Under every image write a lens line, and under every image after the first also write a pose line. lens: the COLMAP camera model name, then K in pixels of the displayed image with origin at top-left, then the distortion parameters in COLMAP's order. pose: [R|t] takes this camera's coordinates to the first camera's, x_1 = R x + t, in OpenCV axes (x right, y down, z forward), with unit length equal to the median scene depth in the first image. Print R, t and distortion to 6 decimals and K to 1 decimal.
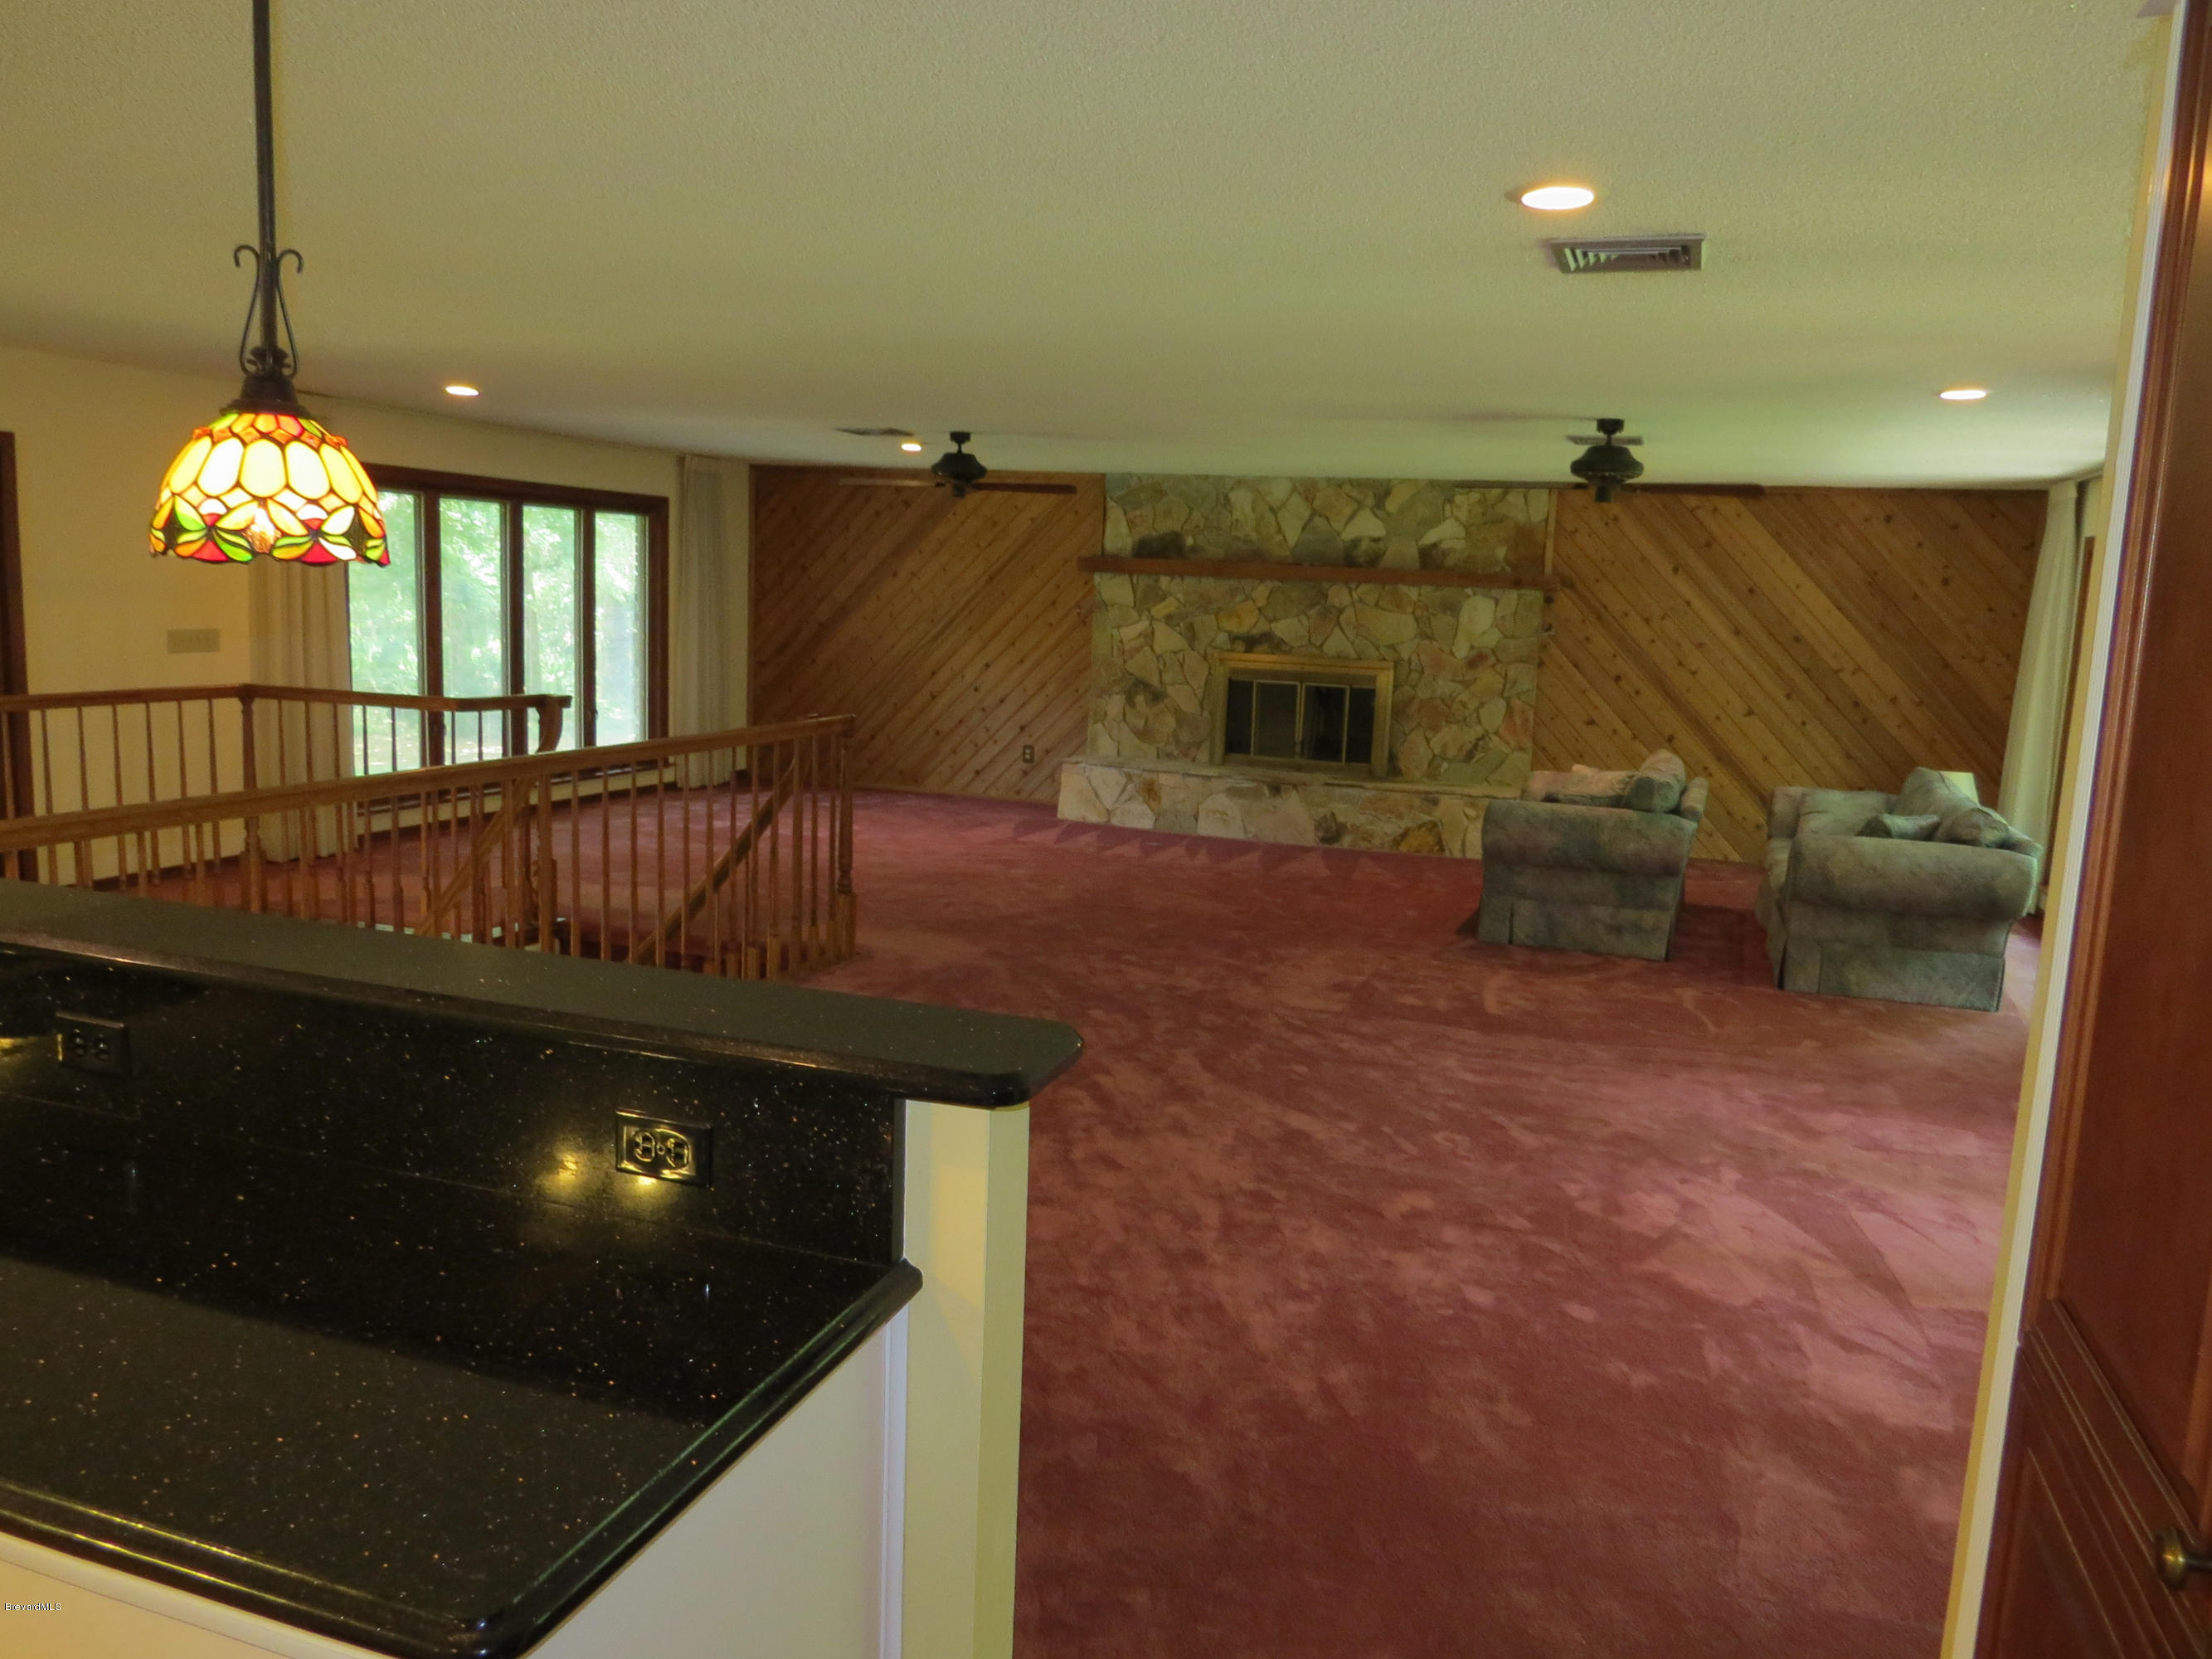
lens RADIAL K [[1615.4, 0, 1099.5], [0, 1615.4, 824.0], [0, 0, 1]] dist [-0.002172, 0.003690]
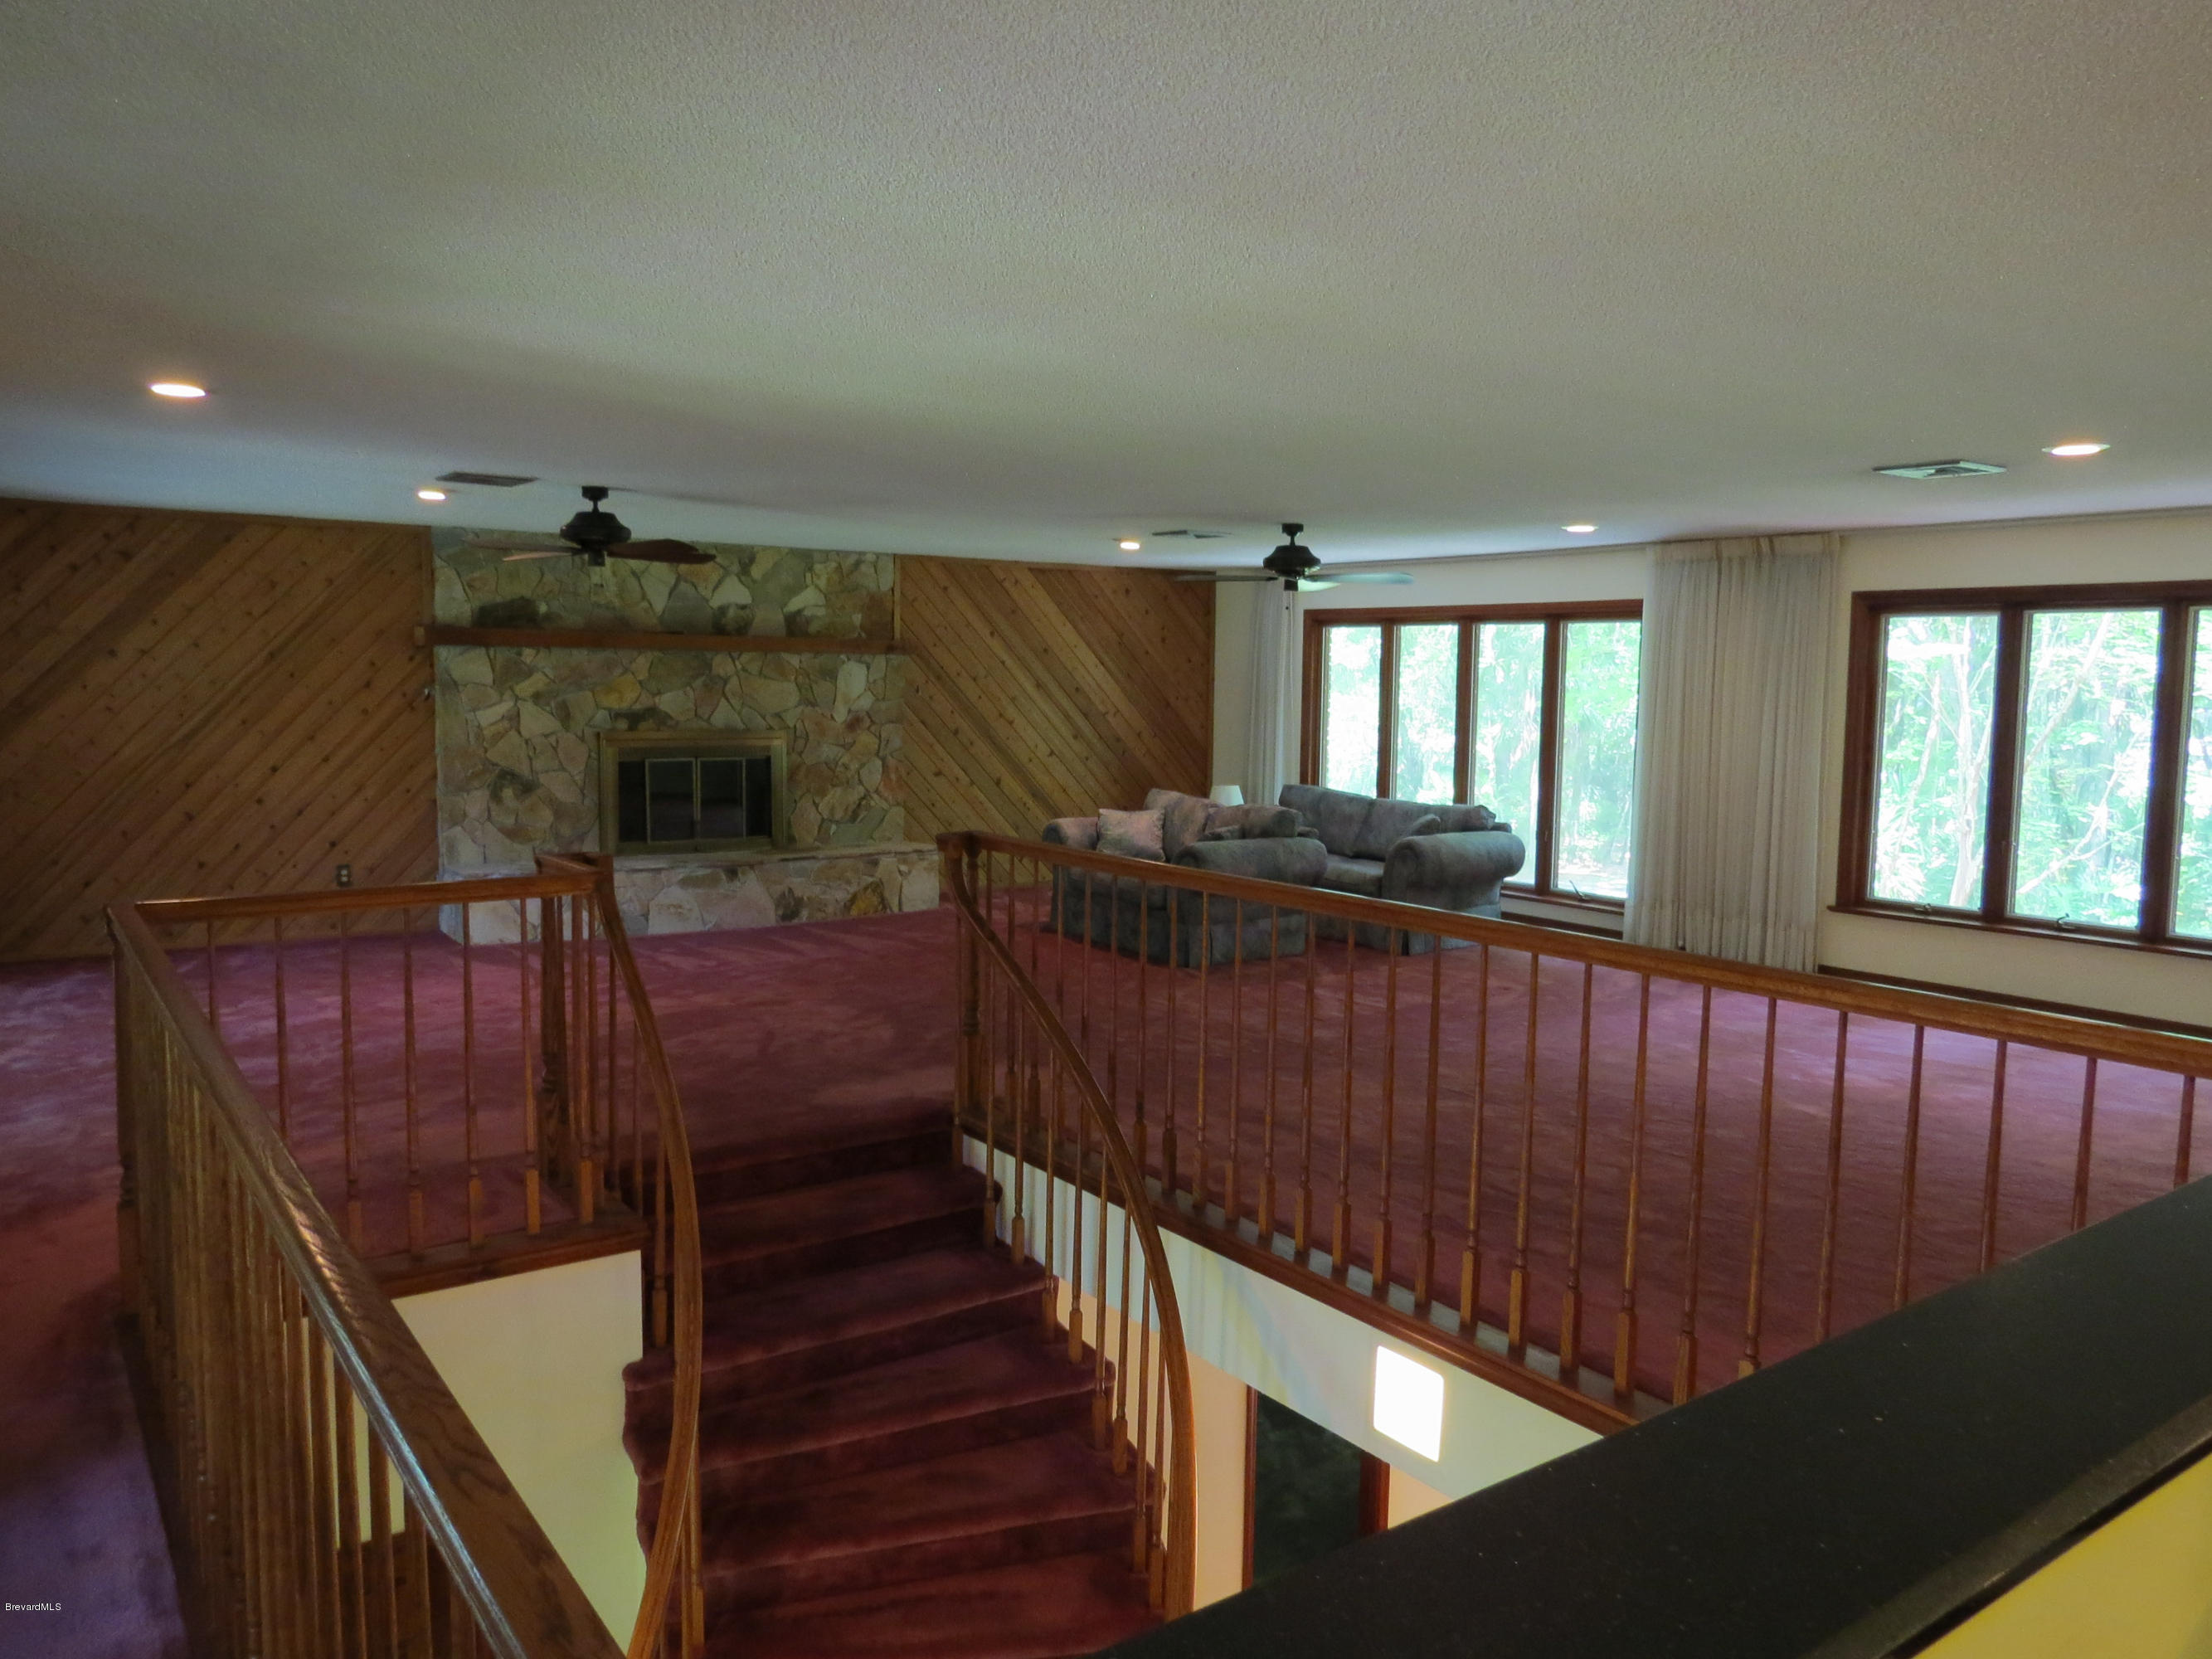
lens RADIAL K [[1615.4, 0, 1099.9], [0, 1615.4, 825.3], [0, 0, 1]] dist [-0.002172, 0.003690]
pose [[0.582169, -0.112318, 0.805273, -0.507792], [0.127213, 0.990798, 0.046226, -0.063398], [-0.803054, 0.075530, 0.591100, 0.261723]]
